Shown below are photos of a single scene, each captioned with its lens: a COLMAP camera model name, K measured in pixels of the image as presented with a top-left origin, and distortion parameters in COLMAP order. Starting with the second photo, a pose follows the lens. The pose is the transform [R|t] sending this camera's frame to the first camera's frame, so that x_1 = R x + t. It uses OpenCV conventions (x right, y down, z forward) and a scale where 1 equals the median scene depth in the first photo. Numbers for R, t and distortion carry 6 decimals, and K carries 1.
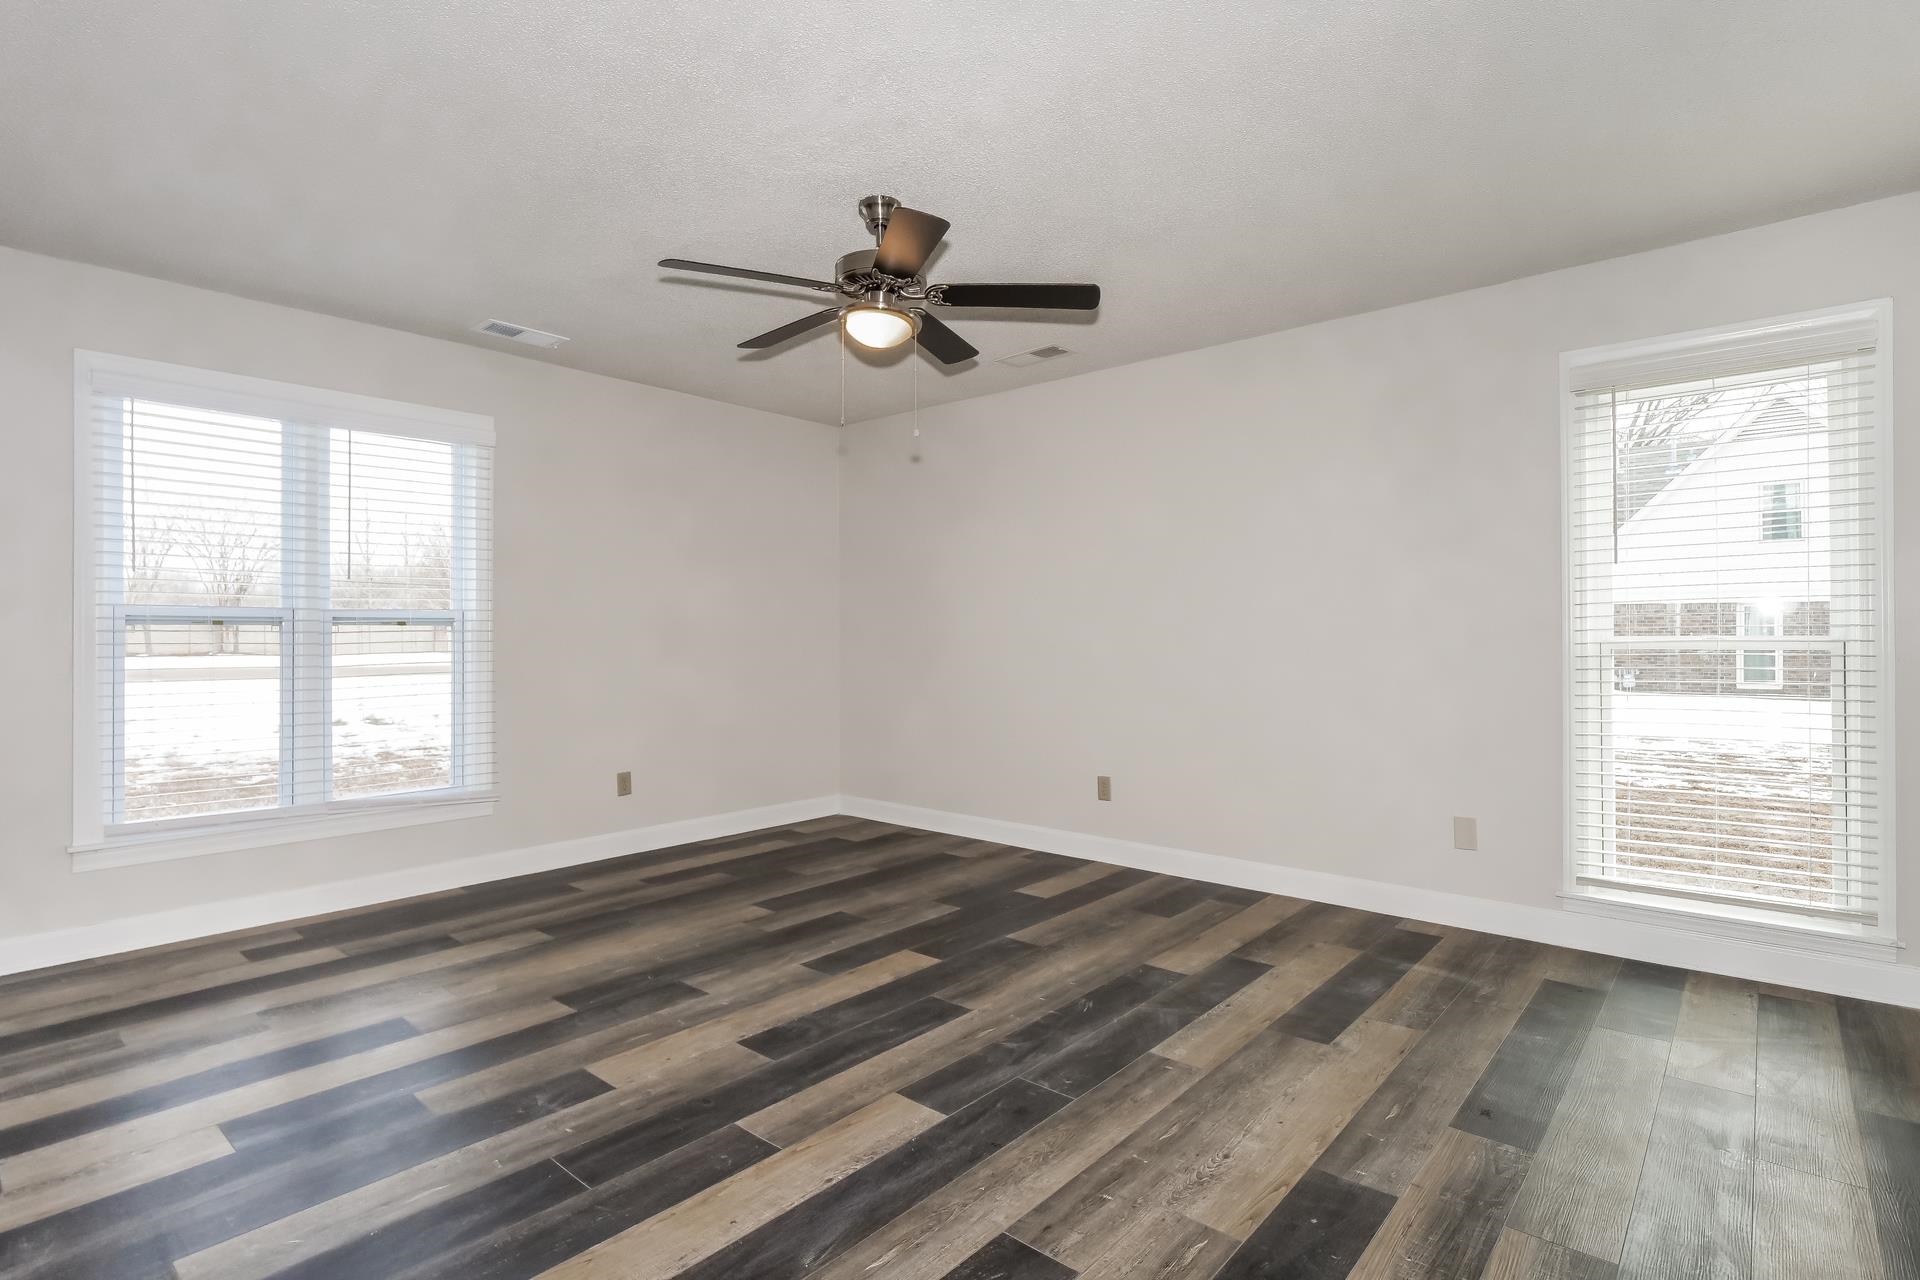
lens RADIAL K [[947.8, 0, 960.3], [0, 947.8, 633.6], [0, 0, 1]] dist [0.001204, -0.000197]
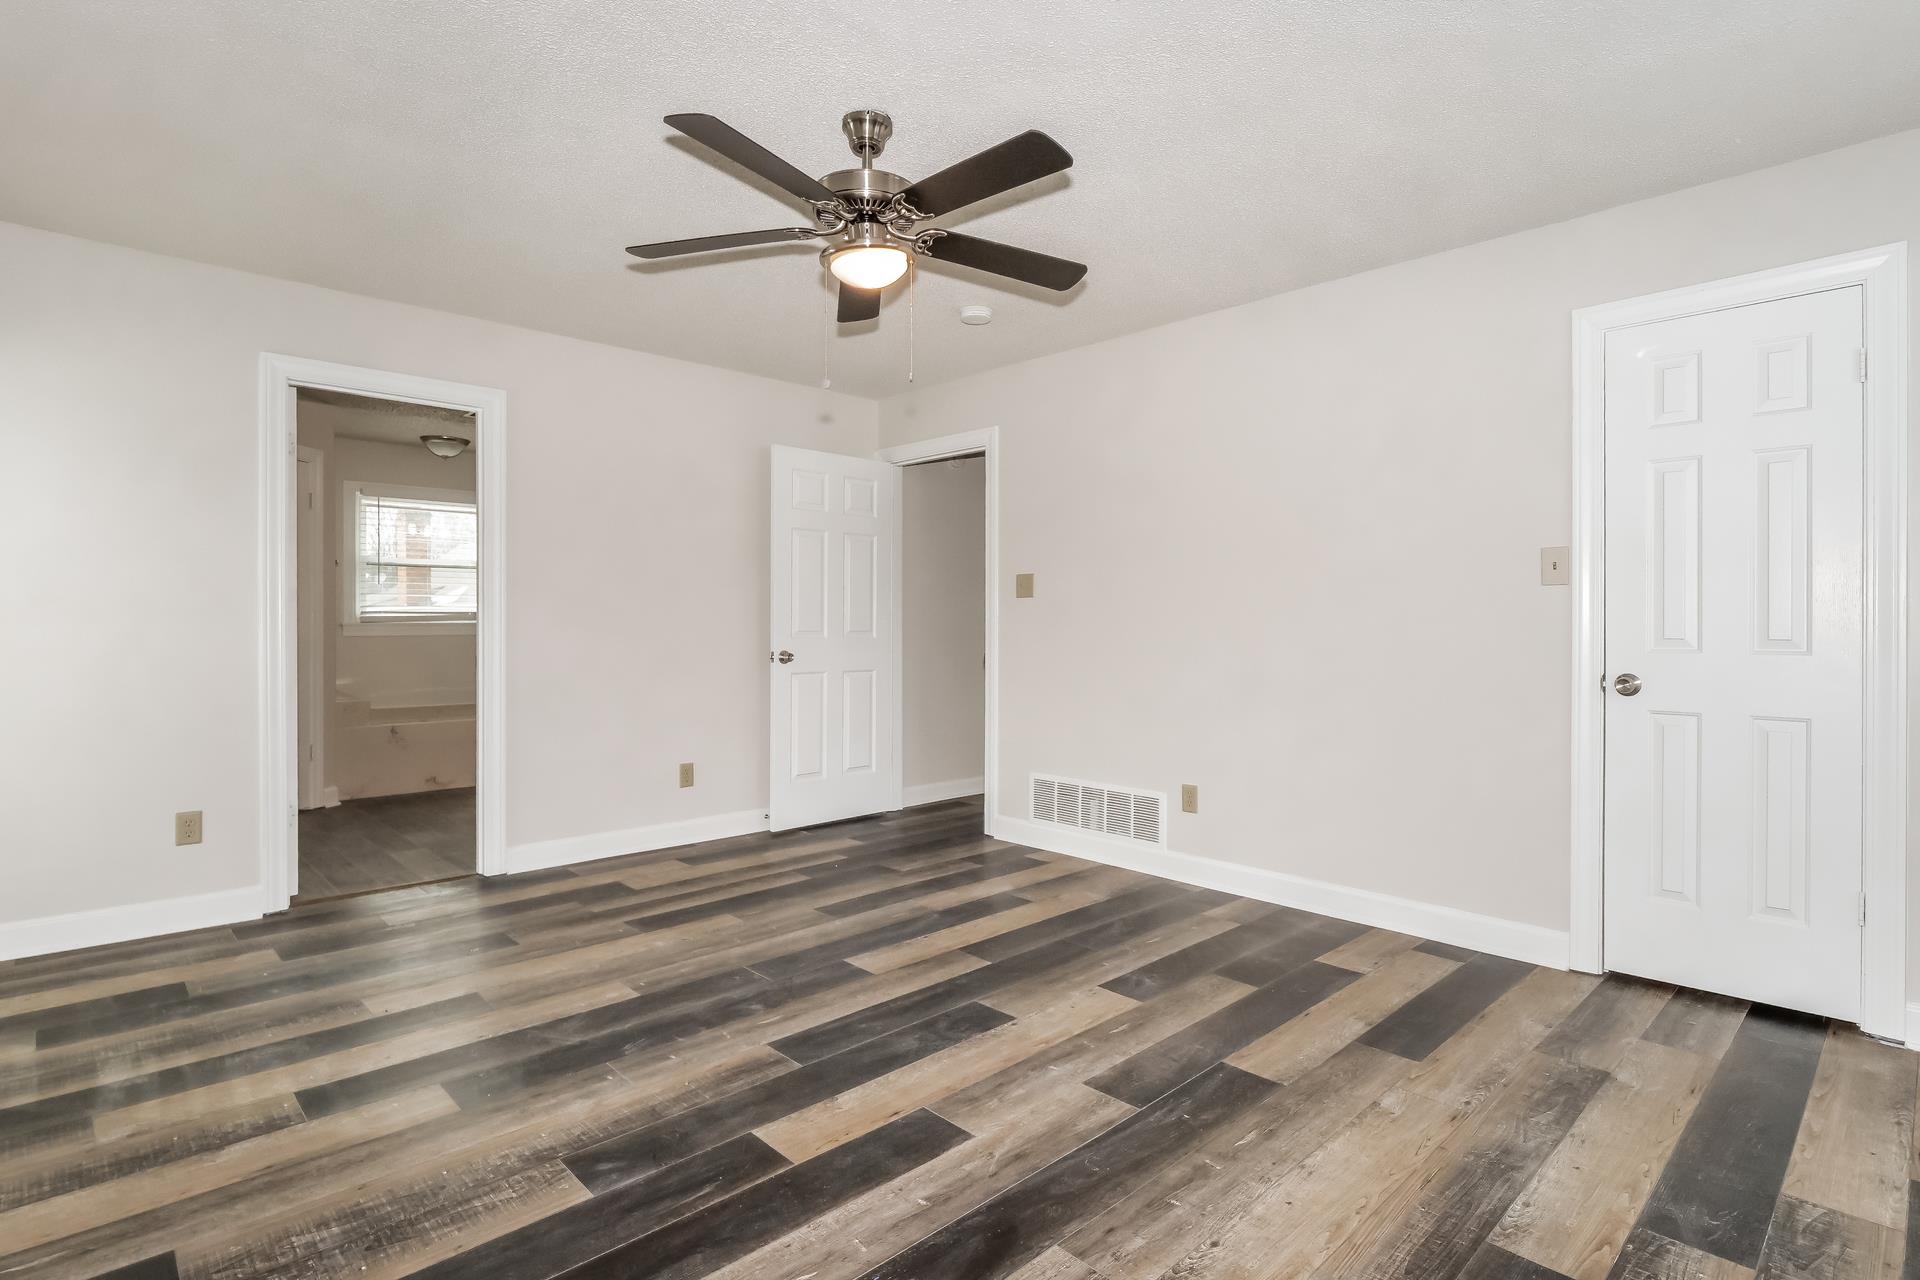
lens RADIAL K [[947.8, 0, 963.4], [0, 947.8, 630.6], [0, 0, 1]] dist [0.001204, -0.000197]
pose [[-0.995713, 0.000758, 0.092494, -0.258206], [0.001060, 0.999994, 0.003217, 0.010372], [-0.092491, 0.003301, -0.995708, 1.907632]]
